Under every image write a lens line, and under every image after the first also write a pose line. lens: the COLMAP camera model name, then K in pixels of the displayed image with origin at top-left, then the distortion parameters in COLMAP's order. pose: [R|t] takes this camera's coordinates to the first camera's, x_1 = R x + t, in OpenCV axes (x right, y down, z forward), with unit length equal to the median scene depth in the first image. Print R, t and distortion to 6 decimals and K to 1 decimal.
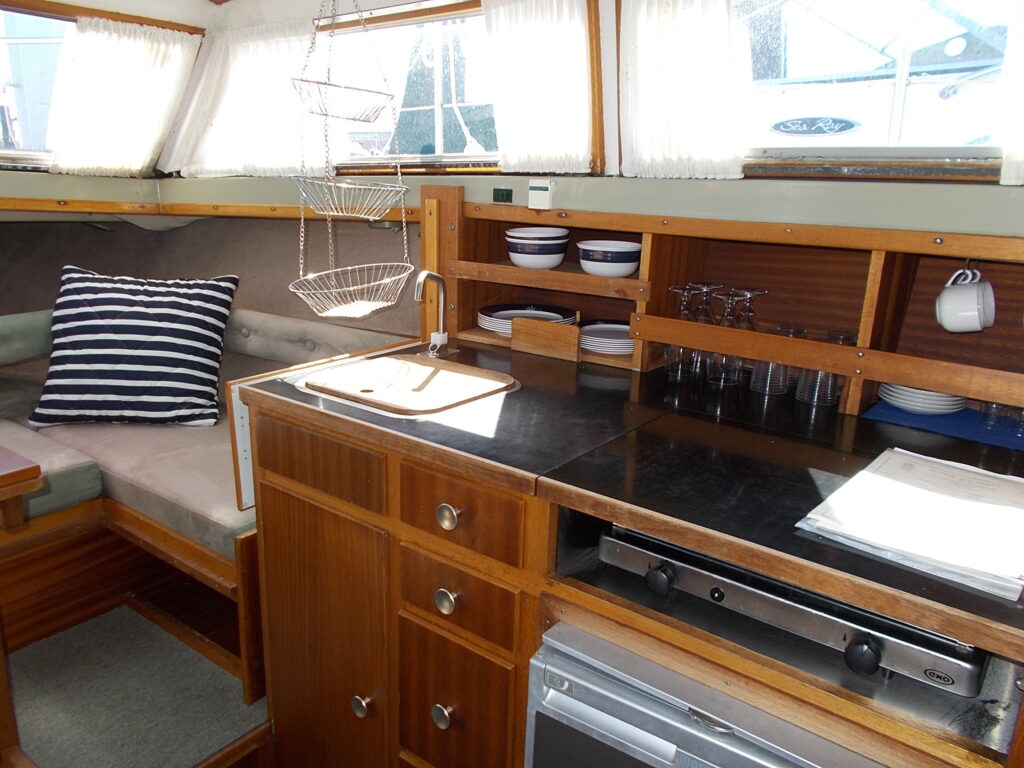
lens RADIAL K [[786.5, 0, 509.2], [0, 786.5, 388.1], [0, 0, 1]] dist [0.002504, -0.001901]
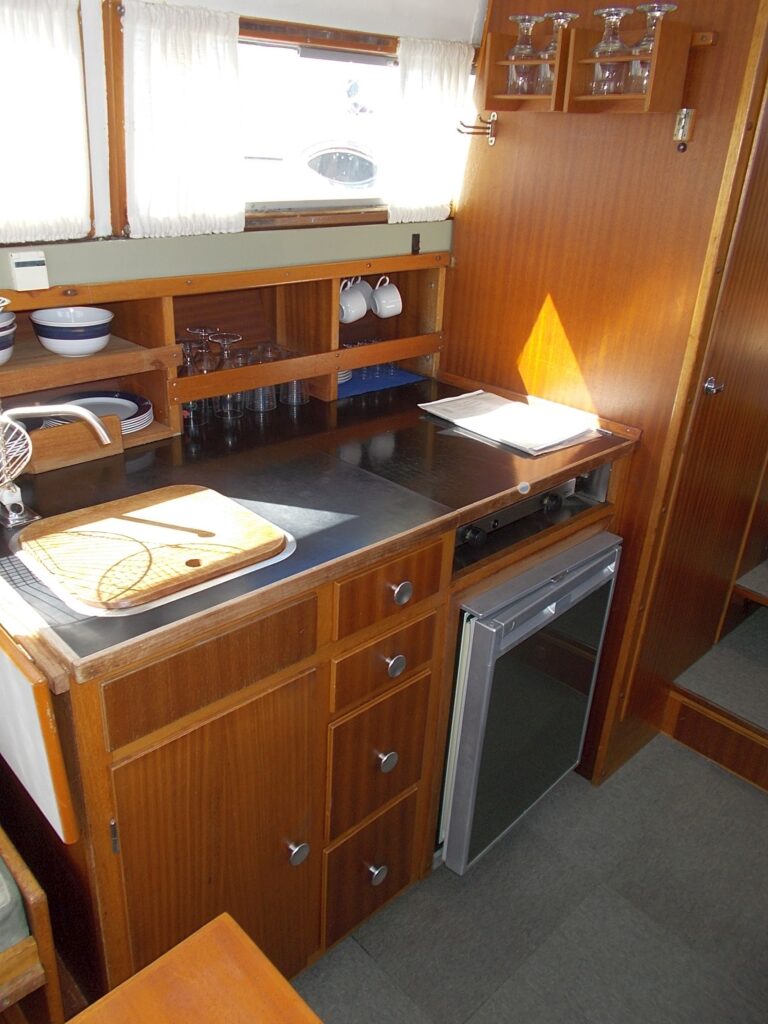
lens RADIAL K [[797.9, 0, 382.7], [0, 797.9, 513.2], [0, 0, 1]] dist [-0.004968, 0.010100]
pose [[0.155617, -0.438359, 0.885226, -0.808810], [0.227052, 0.888022, 0.399830, -0.307821], [-0.961369, 0.138772, 0.237722, 0.582695]]
